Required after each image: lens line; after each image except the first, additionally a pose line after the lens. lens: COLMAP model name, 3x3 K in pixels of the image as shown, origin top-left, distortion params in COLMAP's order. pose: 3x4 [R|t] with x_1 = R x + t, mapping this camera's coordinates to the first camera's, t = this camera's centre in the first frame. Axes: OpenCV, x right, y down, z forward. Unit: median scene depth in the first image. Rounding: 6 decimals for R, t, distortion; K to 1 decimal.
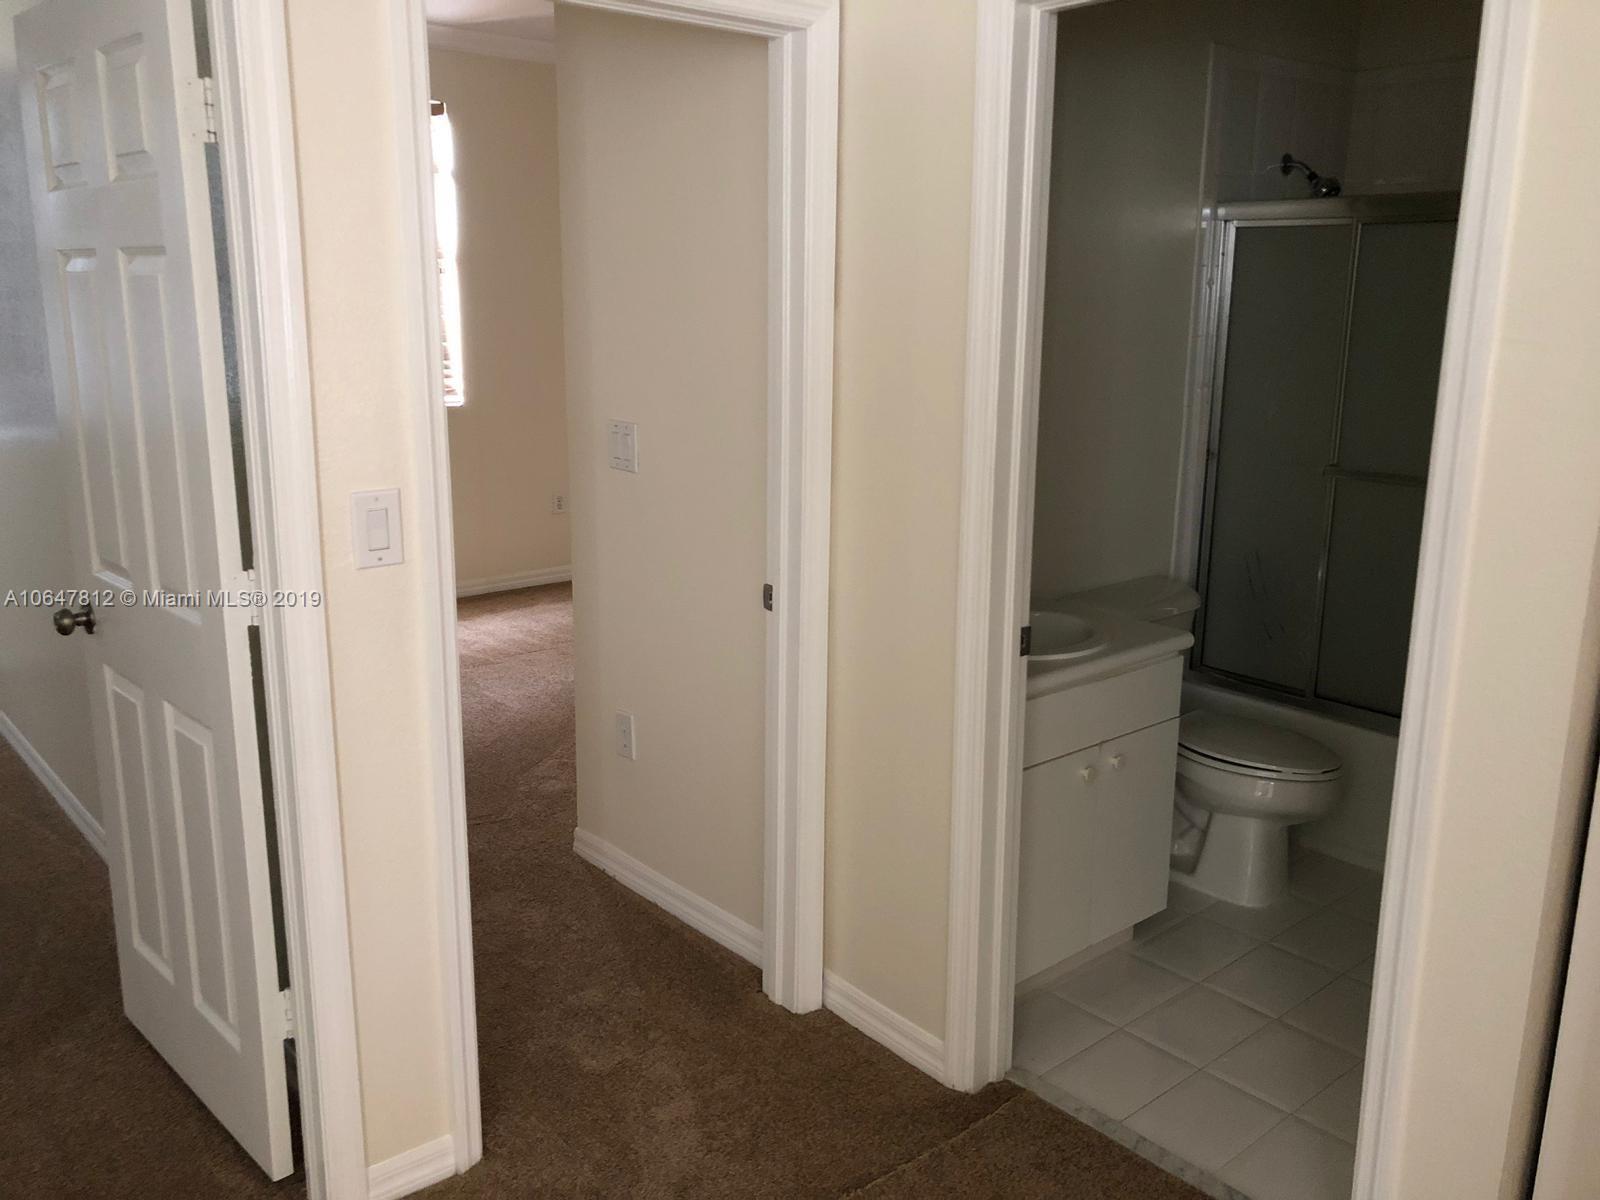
lens RADIAL K [[1330.1, 0, 802.3], [0, 1330.1, 588.4], [0, 0, 1]] dist [0.027963, -0.013851]
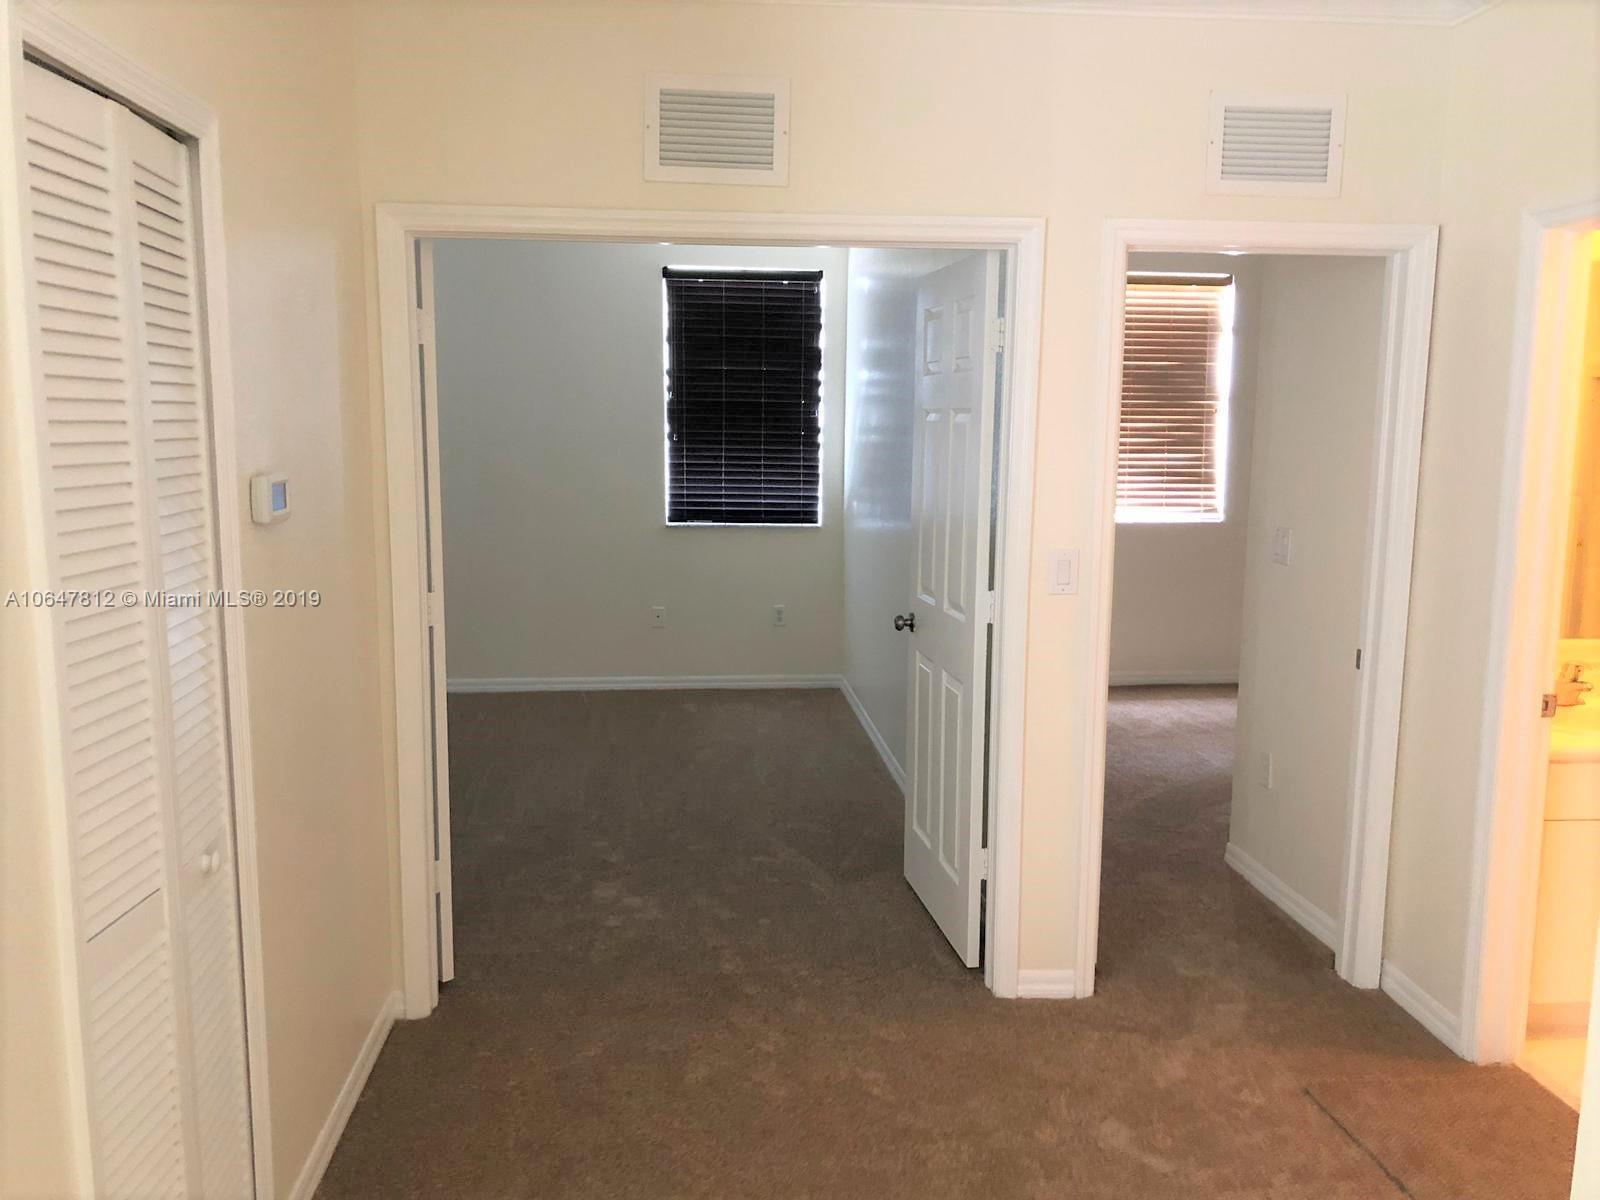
lens RADIAL K [[1330.1, 0, 802.3], [0, 1330.1, 588.4], [0, 0, 1]] dist [0.027963, -0.013851]
pose [[0.821230, 0.074011, -0.565777, 0.286112], [-0.127502, 0.990283, -0.055529, 0.086905], [0.556169, 0.117739, 0.822687, -0.441511]]
